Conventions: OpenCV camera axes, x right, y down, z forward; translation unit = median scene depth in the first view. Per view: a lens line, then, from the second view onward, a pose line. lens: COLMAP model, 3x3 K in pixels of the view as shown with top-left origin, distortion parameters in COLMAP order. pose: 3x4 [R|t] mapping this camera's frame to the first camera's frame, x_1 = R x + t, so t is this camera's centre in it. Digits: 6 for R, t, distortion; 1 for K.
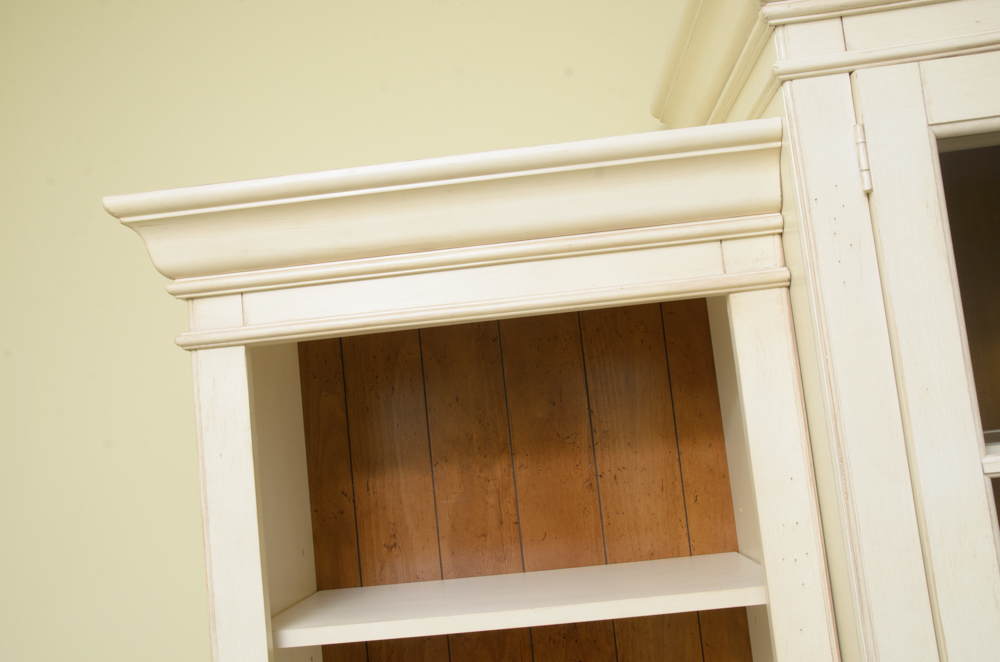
lens RADIAL K [[960.0, 0, 500.0], [0, 960.0, 331.0], [0, 0, 1]] dist [-0.067155, 0.147919]
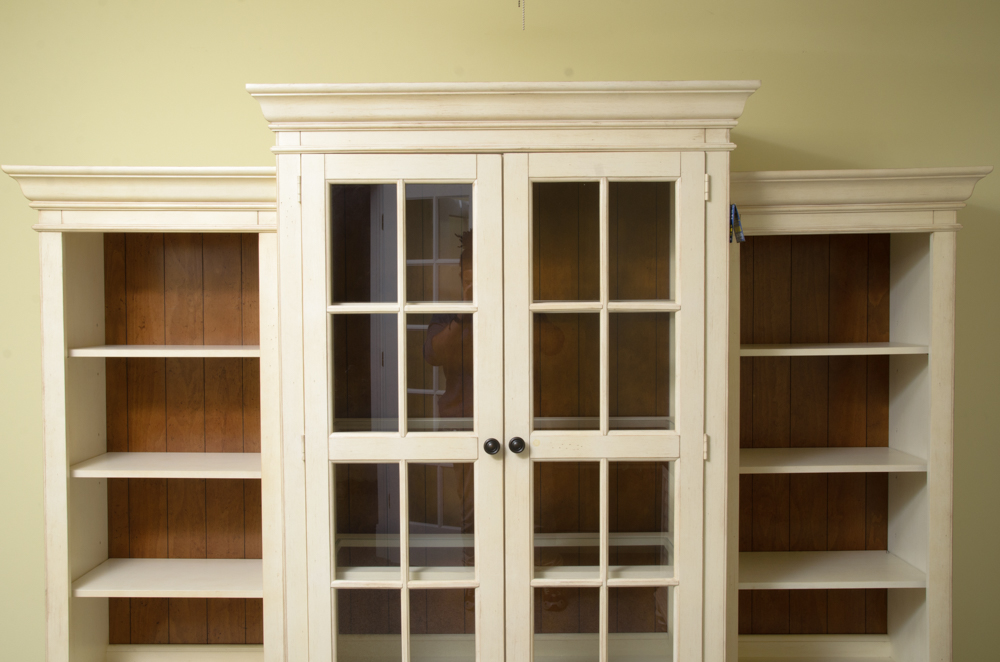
lens RADIAL K [[960.0, 0, 500.0], [0, 960.0, 331.0], [0, 0, 1]] dist [-0.067155, 0.147919]
pose [[0.991981, 0.098955, 0.078621, 0.504648], [-0.109941, 0.982464, 0.150591, -0.169371], [-0.062340, -0.158027, 0.985465, -1.120653]]
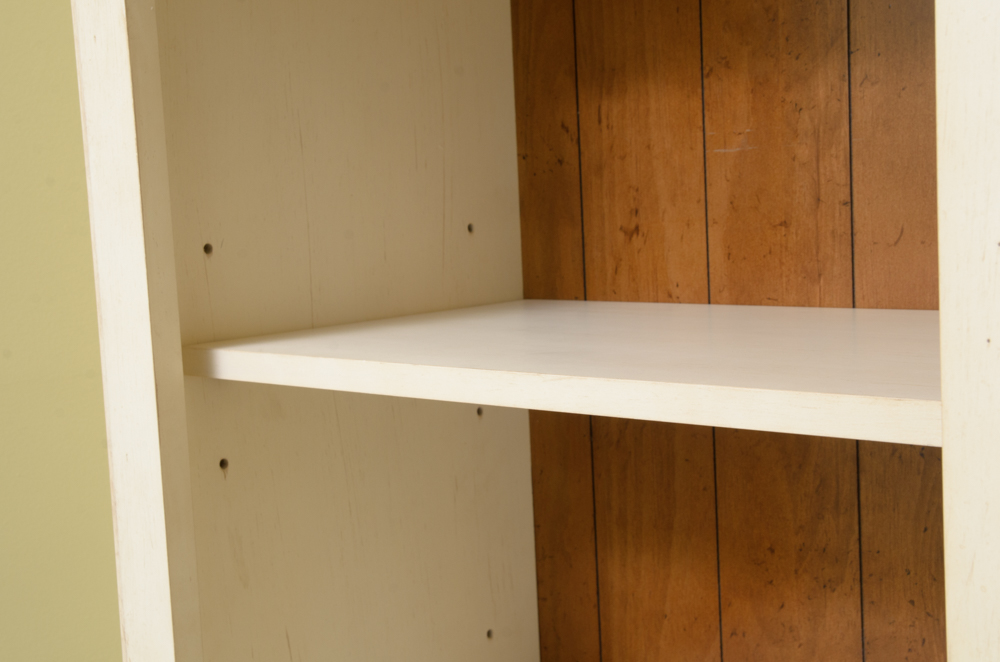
lens RADIAL K [[1445.1, 0, 499.9], [0, 1445.1, 358.5], [0, 0, 1]] dist [0.035552, 0.073283]
pose [[0.773670, 0.138183, -0.618337, 0.331476], [0.049420, 0.959793, 0.276325, 0.070104], [0.631659, -0.244342, 0.735734, 0.357270]]
